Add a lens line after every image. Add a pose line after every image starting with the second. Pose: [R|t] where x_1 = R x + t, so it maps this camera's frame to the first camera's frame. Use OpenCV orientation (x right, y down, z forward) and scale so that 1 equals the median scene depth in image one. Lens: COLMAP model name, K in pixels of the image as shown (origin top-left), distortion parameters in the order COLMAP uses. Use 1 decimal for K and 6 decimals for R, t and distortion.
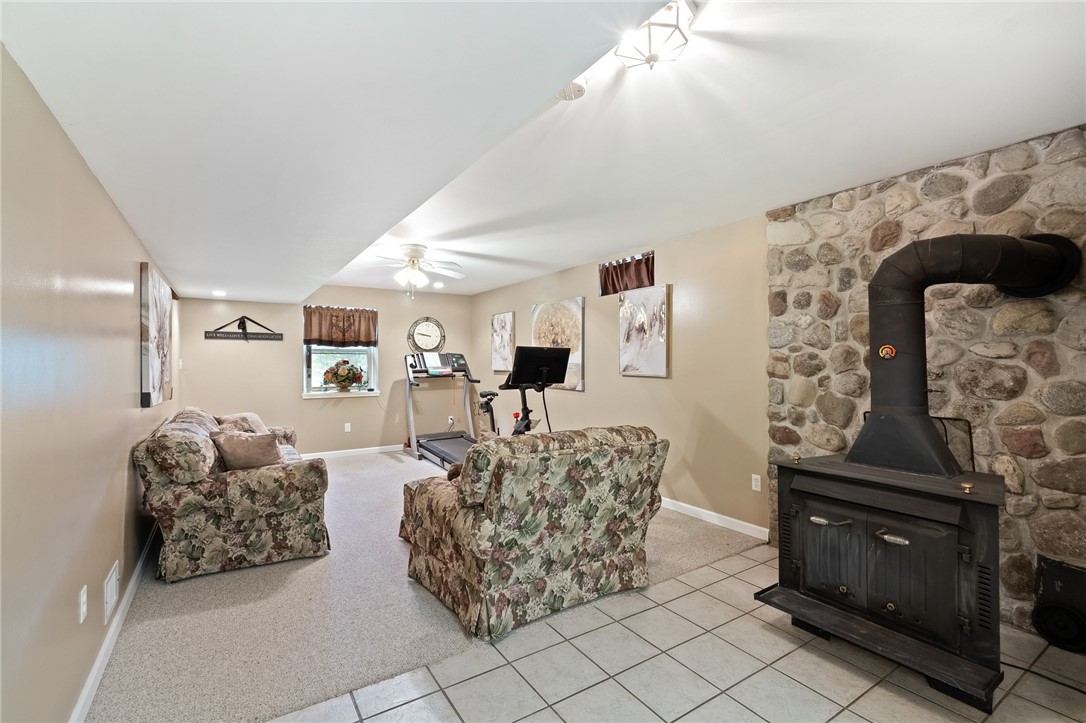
lens RADIAL K [[486.4, 0, 542.1], [0, 486.4, 361.4], [0, 0, 1]] dist [-0.002852, -0.000469]
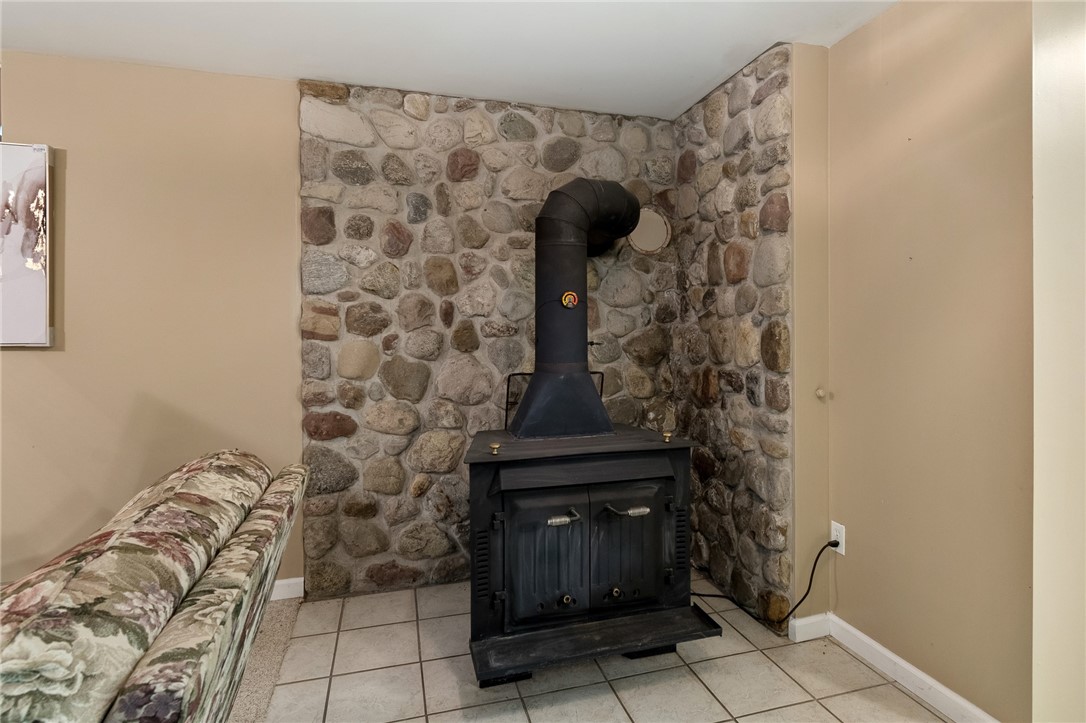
lens RADIAL K [[590.2, 0, 566.5], [0, 590.2, 330.2], [0, 0, 1]] dist [0.005476, 0.000781]
pose [[0.278474, -0.000288, 0.960444, -0.184210], [0.002253, 0.999997, -0.000353, 0.022038], [-0.960441, 0.002262, 0.278474, 0.455098]]
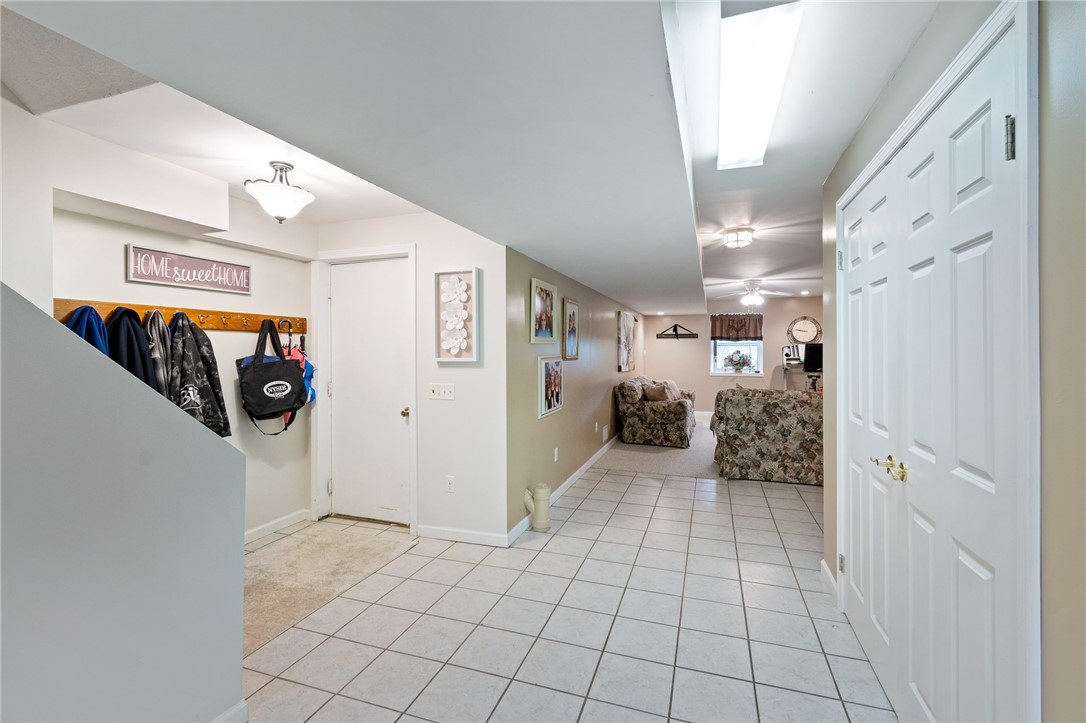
lens RADIAL K [[486.4, 0, 542.6], [0, 486.4, 354.2], [0, 0, 1]] dist [-0.002852, -0.000469]
pose [[0.614258, 0.008607, -0.789058, 1.075098], [0.000885, 0.999932, 0.011595, -0.024809], [0.789105, -0.007821, 0.614209, -0.986284]]
